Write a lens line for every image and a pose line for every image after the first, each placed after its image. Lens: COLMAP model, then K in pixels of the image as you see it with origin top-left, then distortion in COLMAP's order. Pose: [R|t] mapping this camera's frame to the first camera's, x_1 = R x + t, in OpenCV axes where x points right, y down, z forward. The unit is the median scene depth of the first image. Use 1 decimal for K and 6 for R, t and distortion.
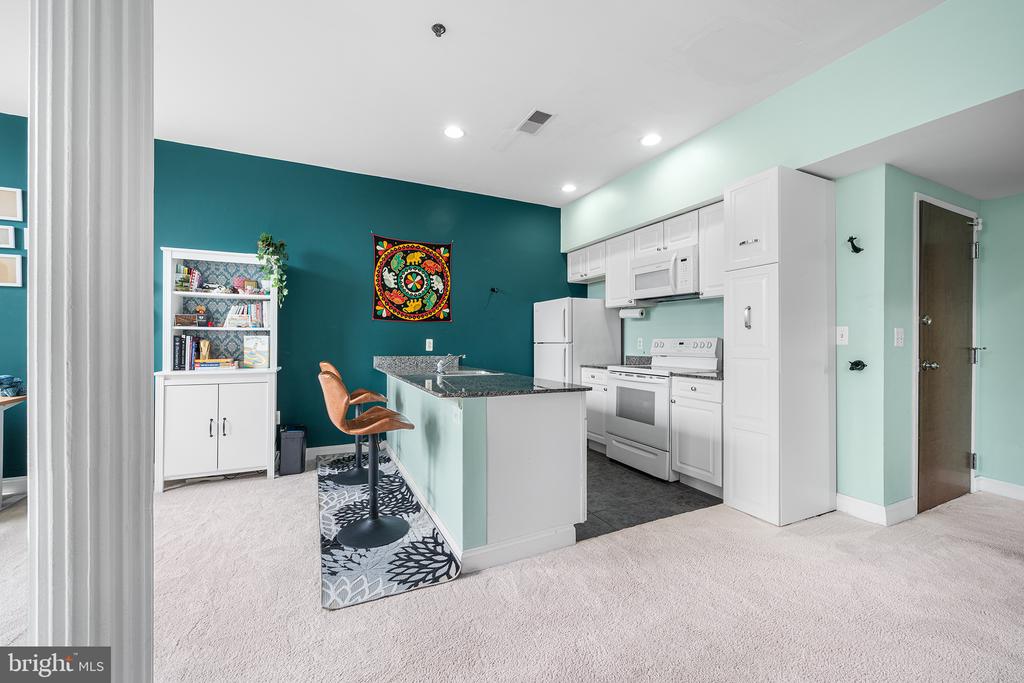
lens RADIAL K [[403.7, 0, 507.7], [0, 403.7, 341.8], [0, 0, 1]] dist [-0.000545, -0.000014]
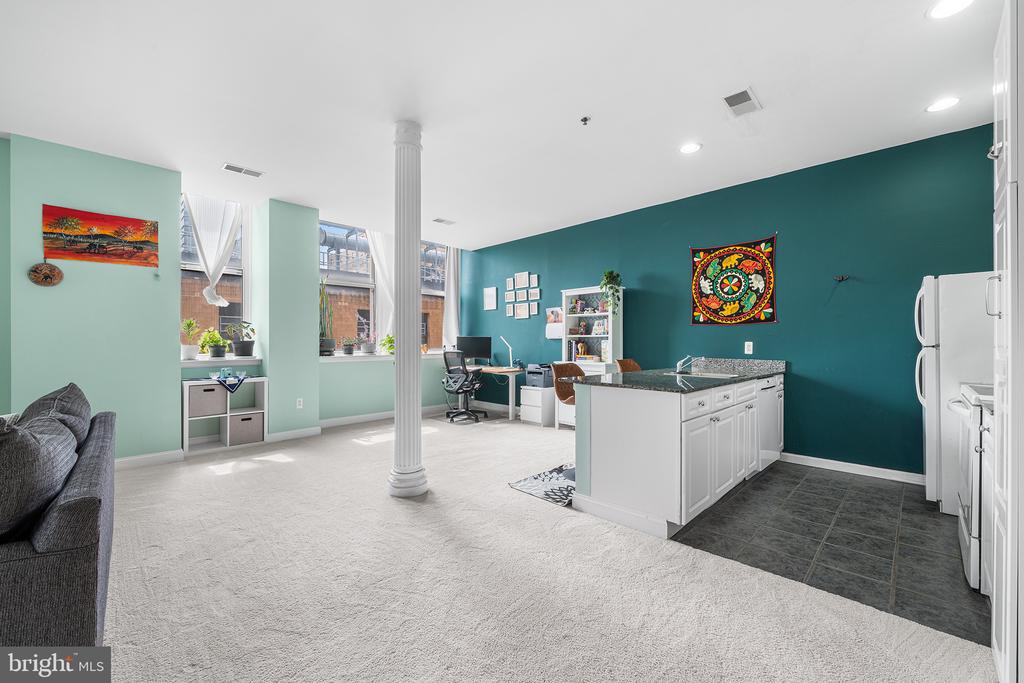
lens RADIAL K [[403.7, 0, 507.7], [0, 403.7, 341.8], [0, 0, 1]] dist [-0.000545, -0.000014]
pose [[0.331026, -0.005538, -0.943605, 0.547891], [-0.003251, 0.999970, -0.007010, 0.001971], [0.943616, 0.005388, 0.330998, 0.148561]]
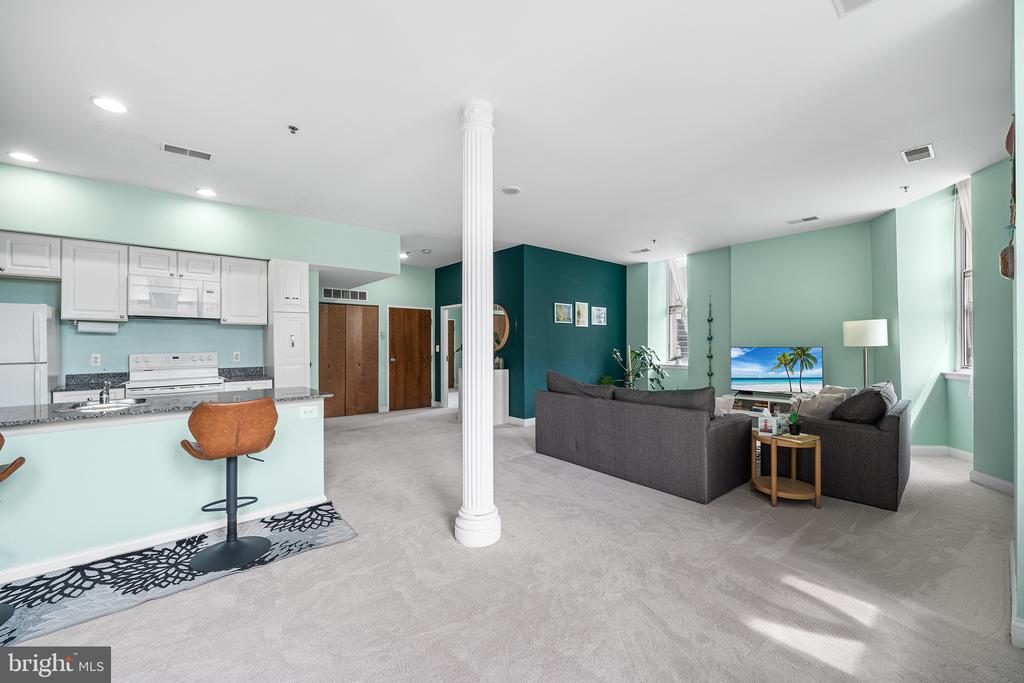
lens RADIAL K [[412.7, 0, 524.9], [0, 412.7, 340.5], [0, 0, 1]] dist [-0.000737, -0.000092]
pose [[-0.286925, 0.002426, 0.957950, -0.890214], [0.007299, 0.999973, -0.000347, -0.033798], [-0.957925, 0.006892, -0.286936, 0.342134]]
